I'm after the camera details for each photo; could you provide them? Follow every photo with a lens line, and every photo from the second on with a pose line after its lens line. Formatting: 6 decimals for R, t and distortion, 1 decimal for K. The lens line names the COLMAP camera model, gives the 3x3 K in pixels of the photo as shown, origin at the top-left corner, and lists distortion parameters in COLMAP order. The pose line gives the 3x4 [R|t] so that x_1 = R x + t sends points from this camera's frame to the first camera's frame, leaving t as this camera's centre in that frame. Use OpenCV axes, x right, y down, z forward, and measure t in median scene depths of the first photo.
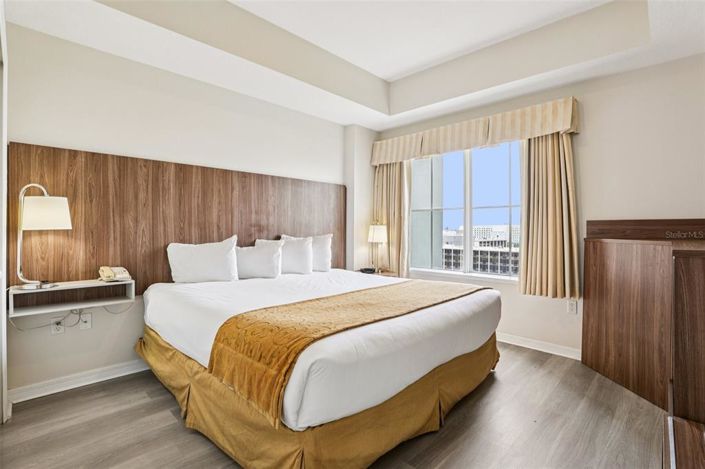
lens RADIAL K [[337.2, 0, 352.5], [0, 337.2, 234.5], [0, 0, 1]] dist [-0.002251, -0.000132]
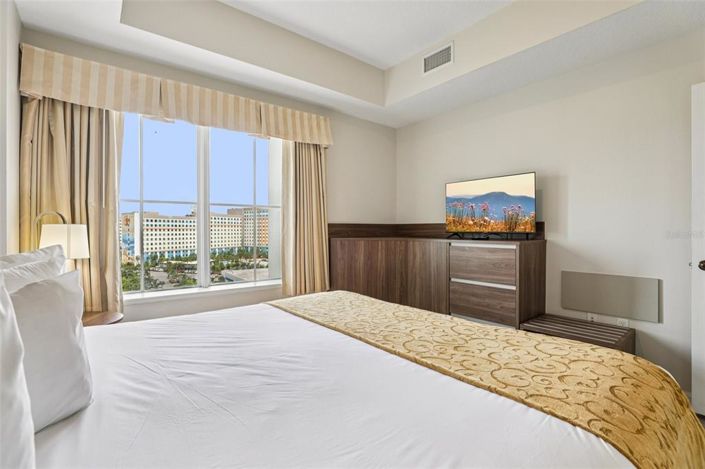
lens RADIAL K [[333.6, 0, 350.2], [0, 333.6, 230.8], [0, 0, 1]] dist [-0.006608, 0.000118]
pose [[0.127833, -0.007155, 0.991770, -0.473010], [0.013785, 0.999890, 0.005436, -0.019769], [-0.991700, 0.012976, 0.127918, 0.741170]]
